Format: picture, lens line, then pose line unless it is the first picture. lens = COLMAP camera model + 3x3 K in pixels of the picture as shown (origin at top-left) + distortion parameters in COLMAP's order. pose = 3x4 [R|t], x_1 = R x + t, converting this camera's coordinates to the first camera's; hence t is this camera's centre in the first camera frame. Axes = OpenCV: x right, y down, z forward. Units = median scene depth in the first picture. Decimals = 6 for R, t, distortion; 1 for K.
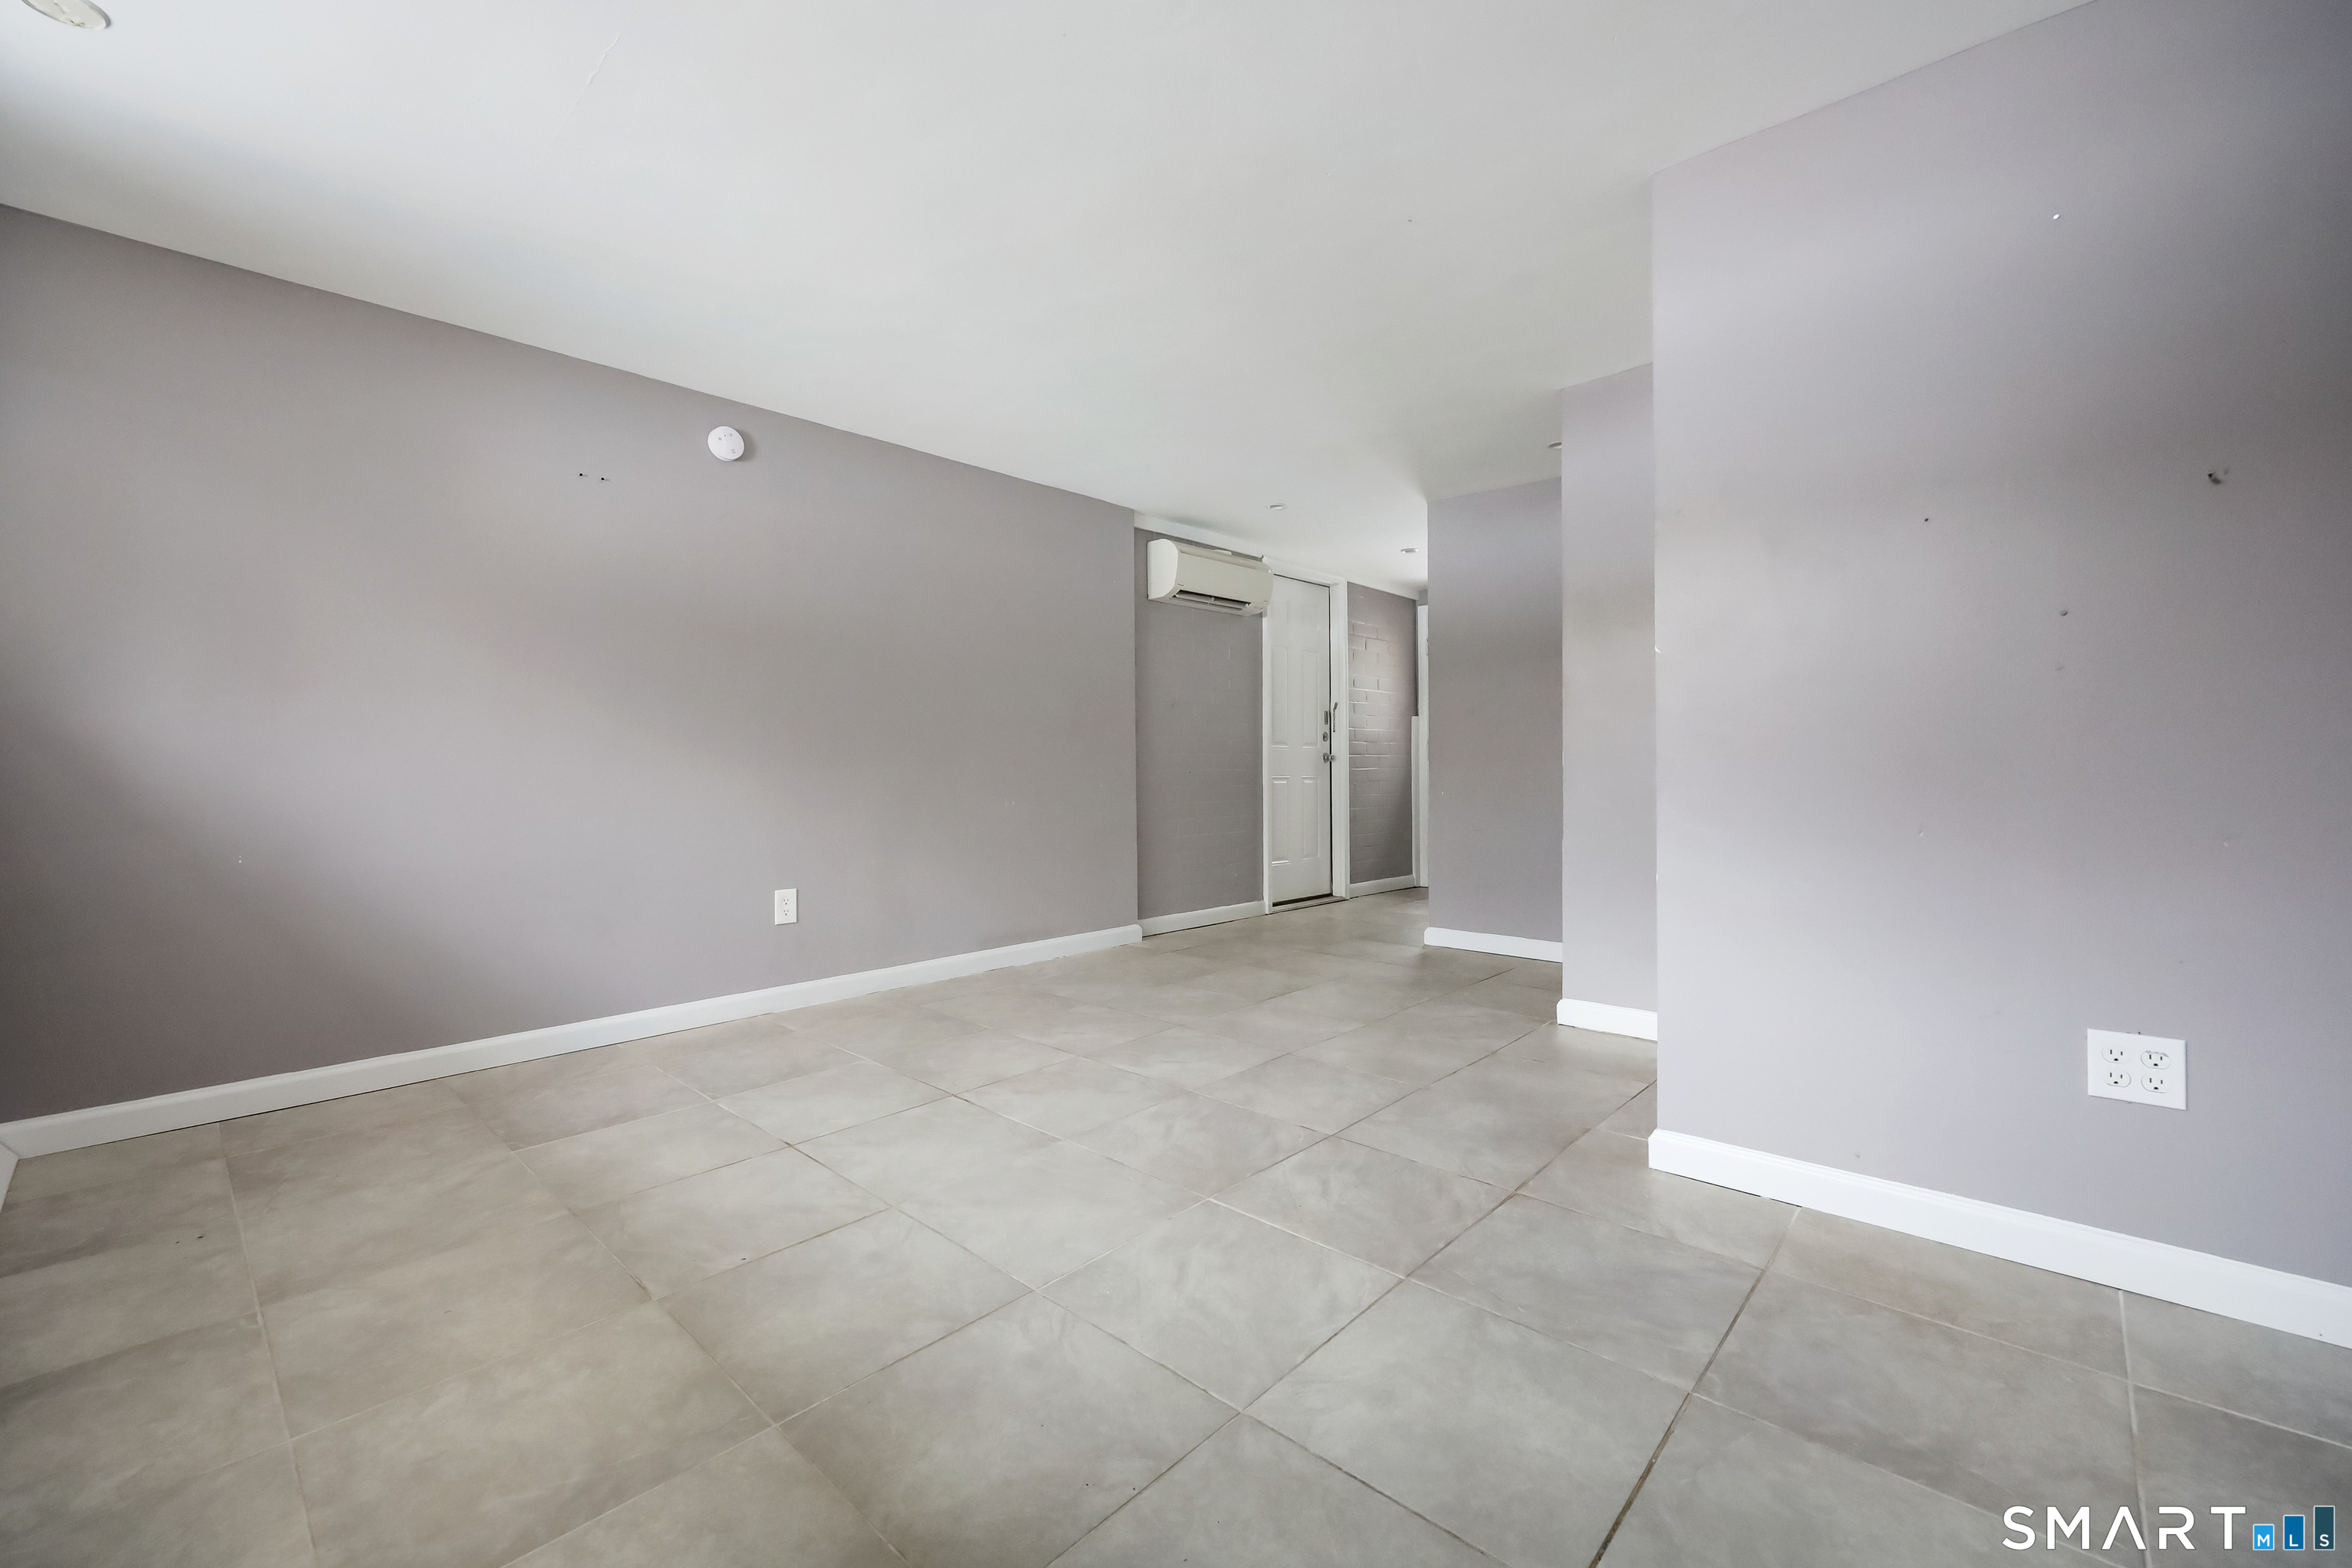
lens RADIAL K [[941.7, 0, 1178.5], [0, 941.7, 774.1], [0, 0, 1]] dist [0.001963, 0.000371]
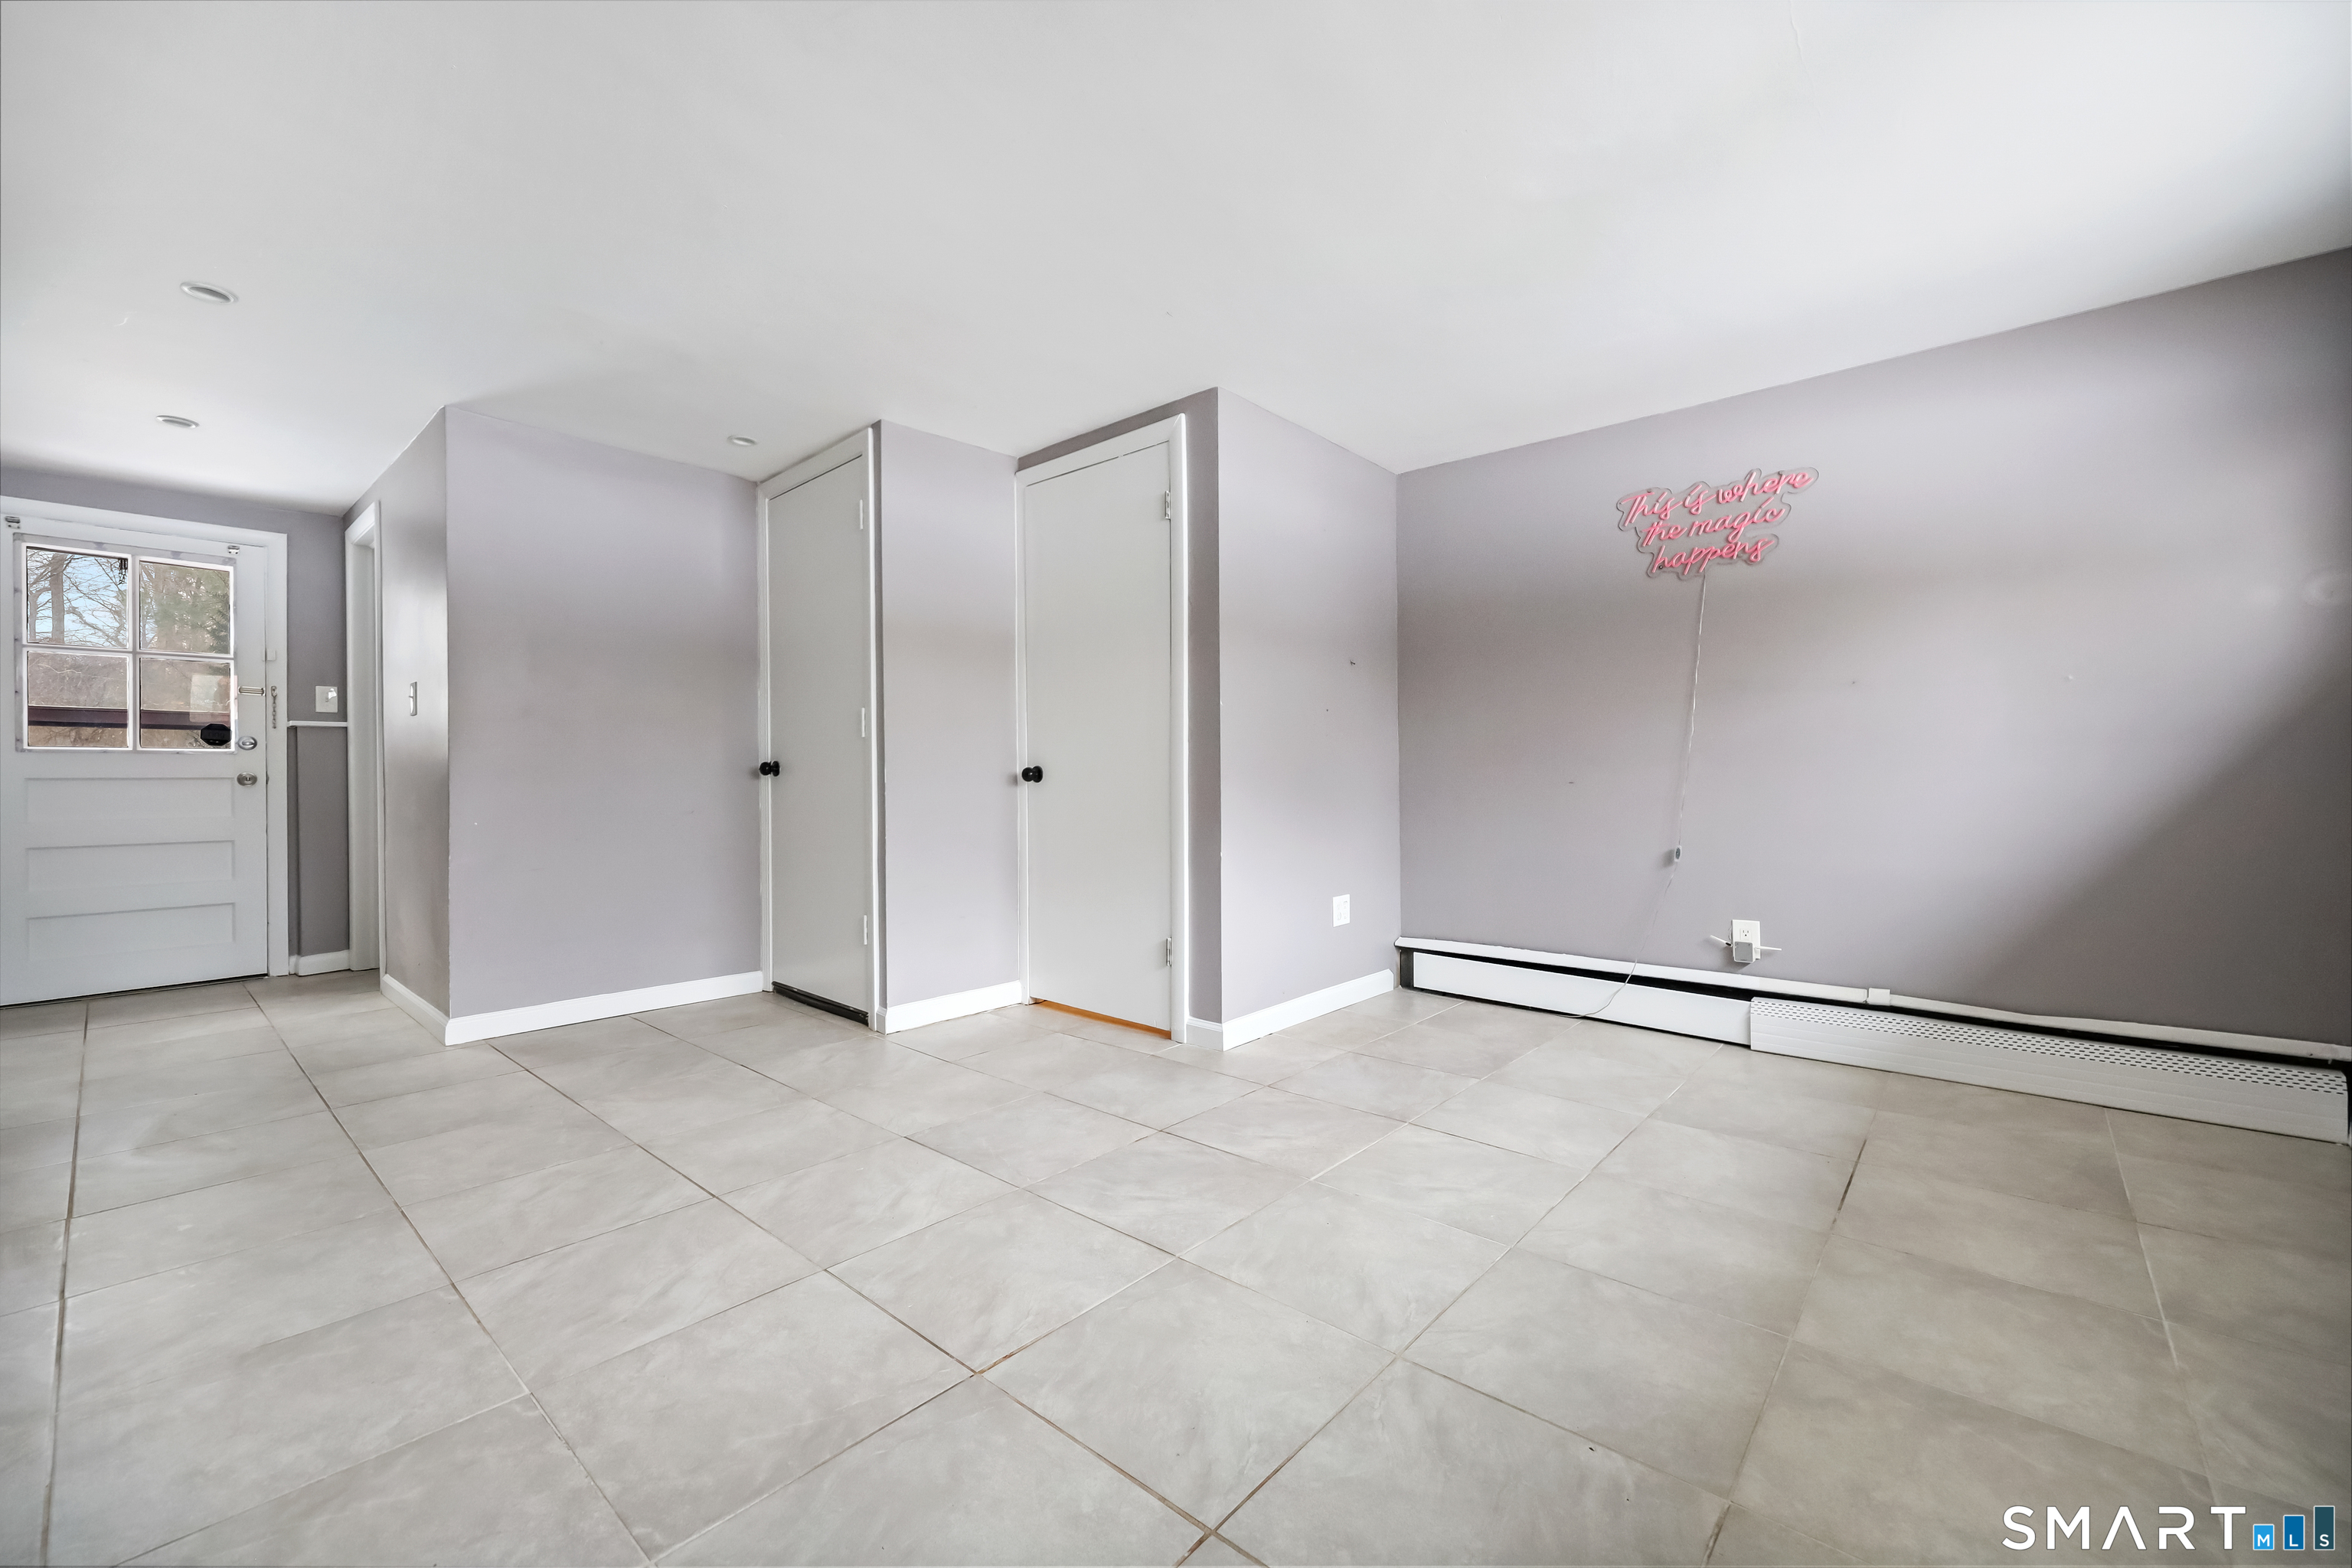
lens RADIAL K [[941.7, 0, 1178.5], [0, 941.7, 774.1], [0, 0, 1]] dist [0.001963, 0.000371]
pose [[-0.018172, 0.011650, 0.999767, -1.061210], [0.015411, 0.999817, -0.011371, -0.001279], [-0.999716, 0.015200, -0.018348, 1.182591]]
